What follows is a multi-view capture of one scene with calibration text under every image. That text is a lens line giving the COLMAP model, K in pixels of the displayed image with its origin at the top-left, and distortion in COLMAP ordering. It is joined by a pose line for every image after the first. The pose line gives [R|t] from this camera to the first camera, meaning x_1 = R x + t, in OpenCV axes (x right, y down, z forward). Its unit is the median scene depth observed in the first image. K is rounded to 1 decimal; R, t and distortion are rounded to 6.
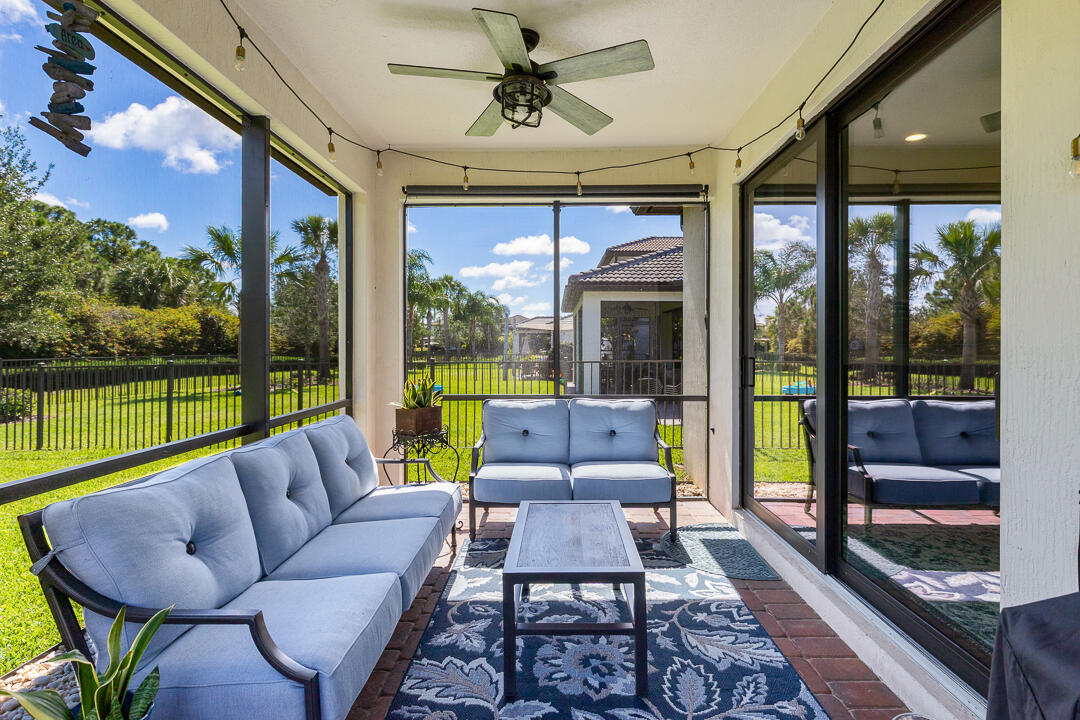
lens RADIAL K [[546.1, 0, 538.1], [0, 546.1, 338.6], [0, 0, 1]] dist [0.001505, 0.000362]
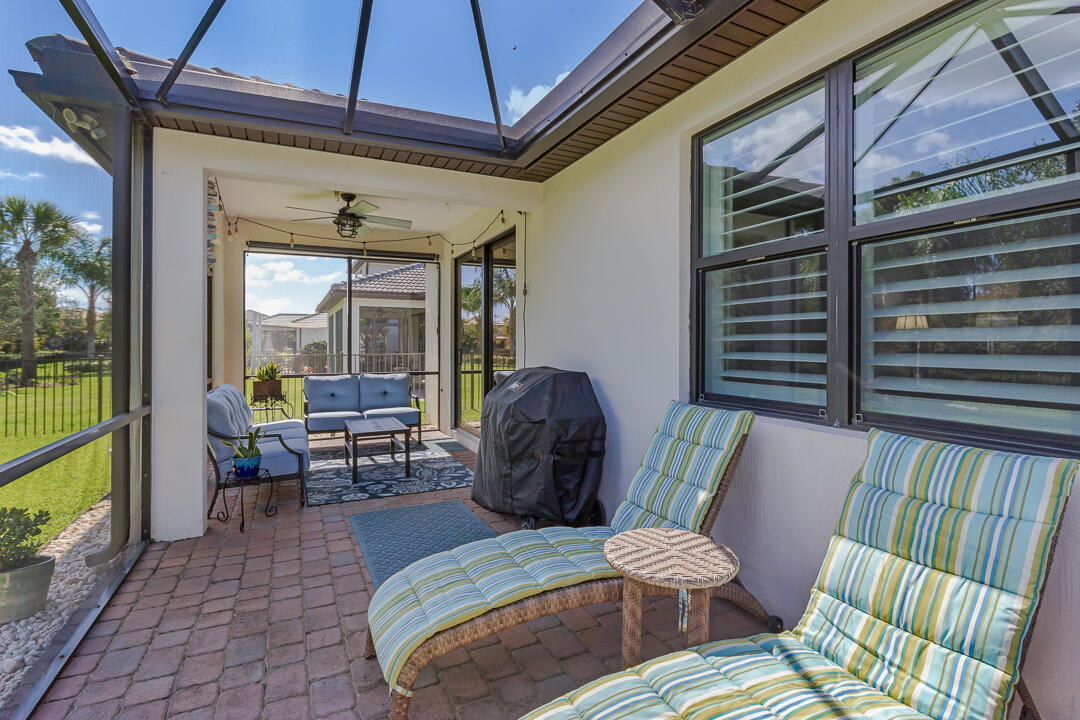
lens RADIAL K [[546.1, 0, 538.1], [0, 546.1, 338.6], [0, 0, 1]] dist [0.001505, 0.000362]
pose [[0.896119, -0.000697, 0.443814, -0.202771], [-0.001470, 0.999989, 0.004540, -0.009347], [-0.443812, -0.004721, 0.896108, -0.789094]]
